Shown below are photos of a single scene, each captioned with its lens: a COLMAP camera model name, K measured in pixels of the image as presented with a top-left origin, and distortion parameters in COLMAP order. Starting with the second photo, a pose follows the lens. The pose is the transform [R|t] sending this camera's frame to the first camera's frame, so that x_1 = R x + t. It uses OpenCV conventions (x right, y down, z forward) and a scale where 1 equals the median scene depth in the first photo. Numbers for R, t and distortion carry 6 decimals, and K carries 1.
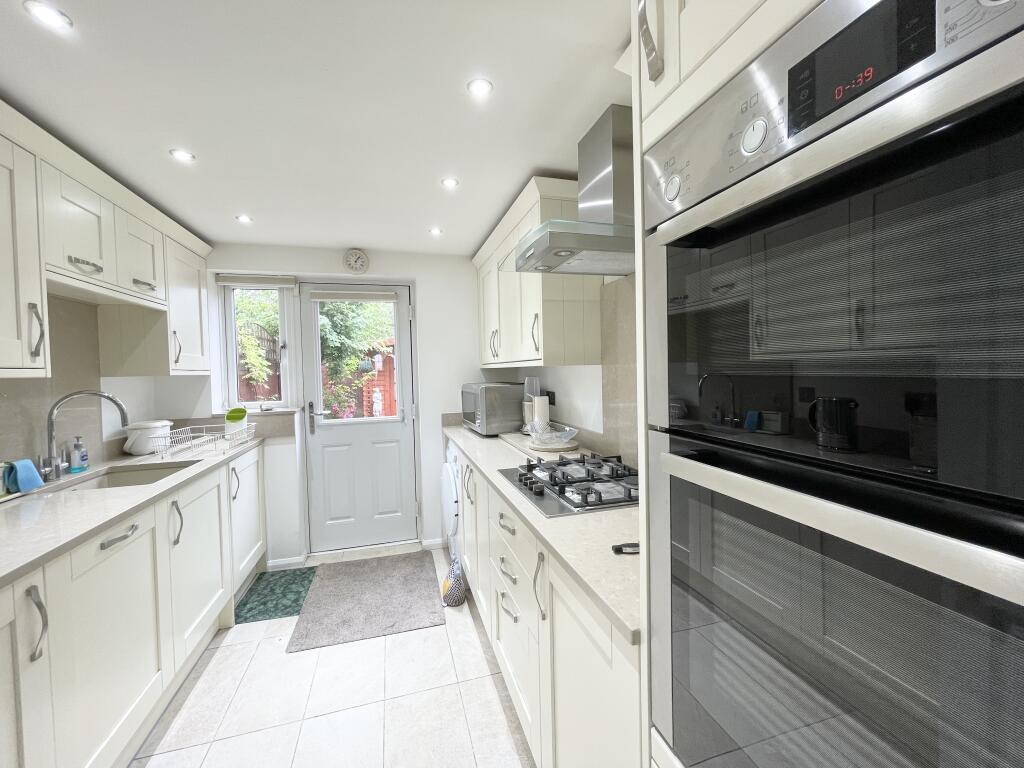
lens RADIAL K [[412.5, 0, 511.0], [0, 412.5, 380.5], [0, 0, 1]] dist [-0.002832, 0.000813]
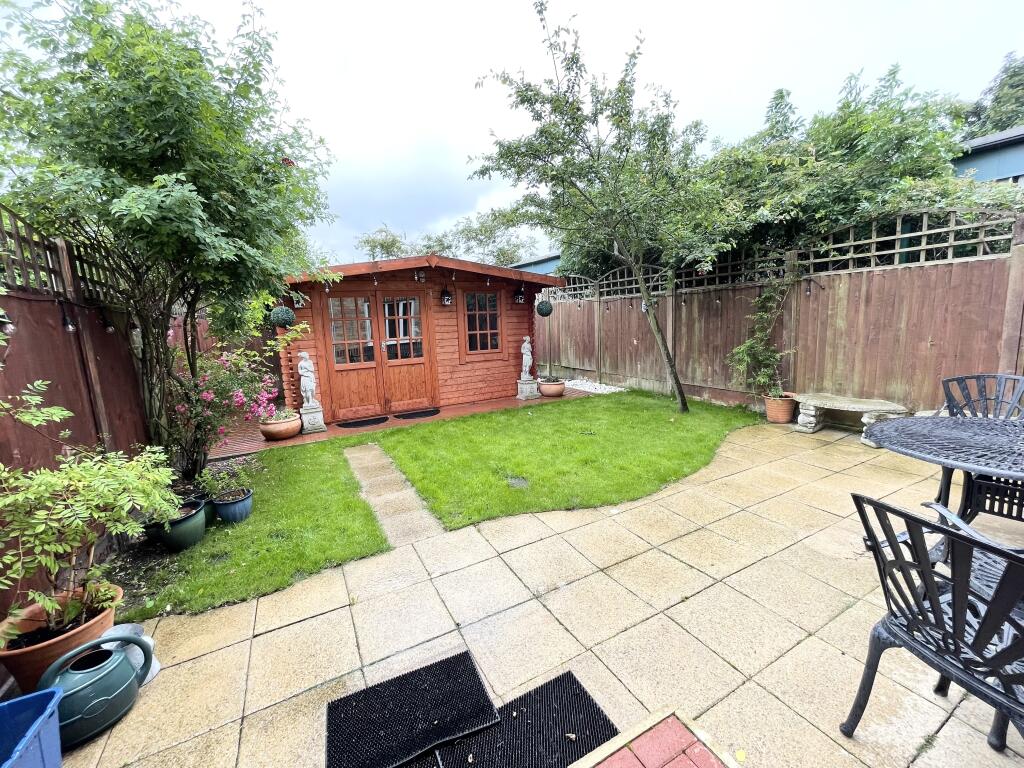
lens RADIAL K [[412.5, 0, 511.0], [0, 412.5, 380.5], [0, 0, 1]] dist [-0.002832, 0.000813]
pose [[0.978747, -0.049467, 0.199014, -0.571853], [0.028012, 0.993624, 0.109213, 0.006524], [-0.203147, -0.101318, 0.973892, 1.299000]]
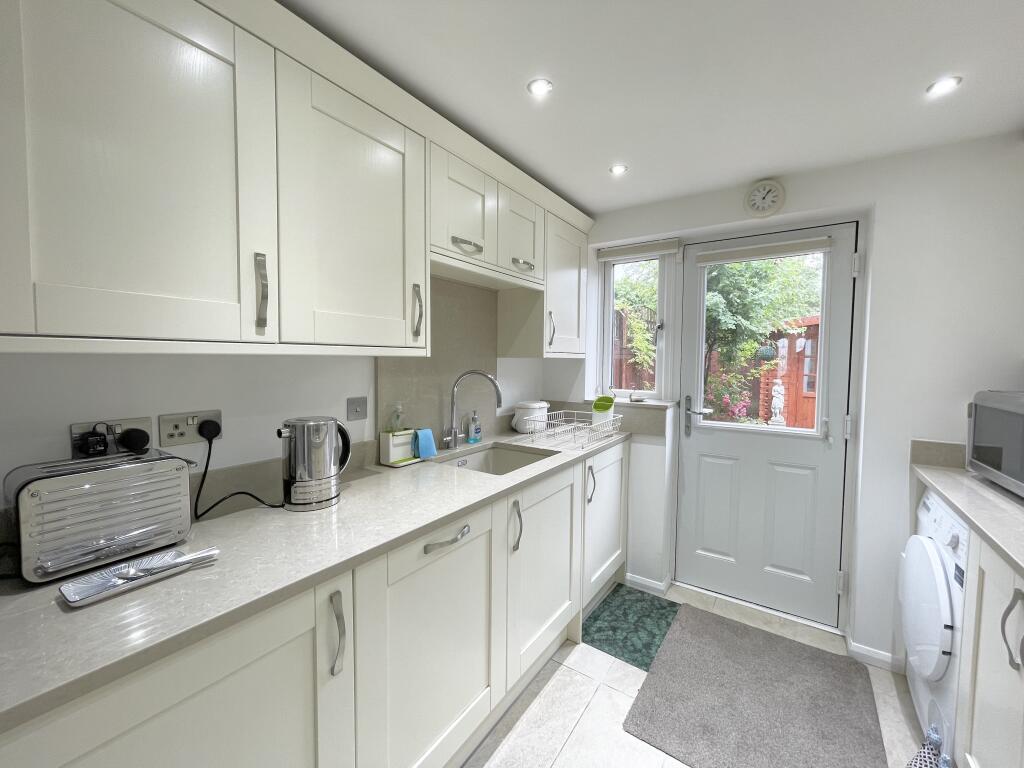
lens RADIAL K [[412.5, 0, 511.0], [0, 412.5, 380.5], [0, 0, 1]] dist [-0.002832, 0.000813]
pose [[0.628945, 0.071042, -0.774197, -0.103287], [-0.044111, 0.997473, 0.055696, -0.008040], [0.776197, -0.000879, 0.630490, 0.277853]]
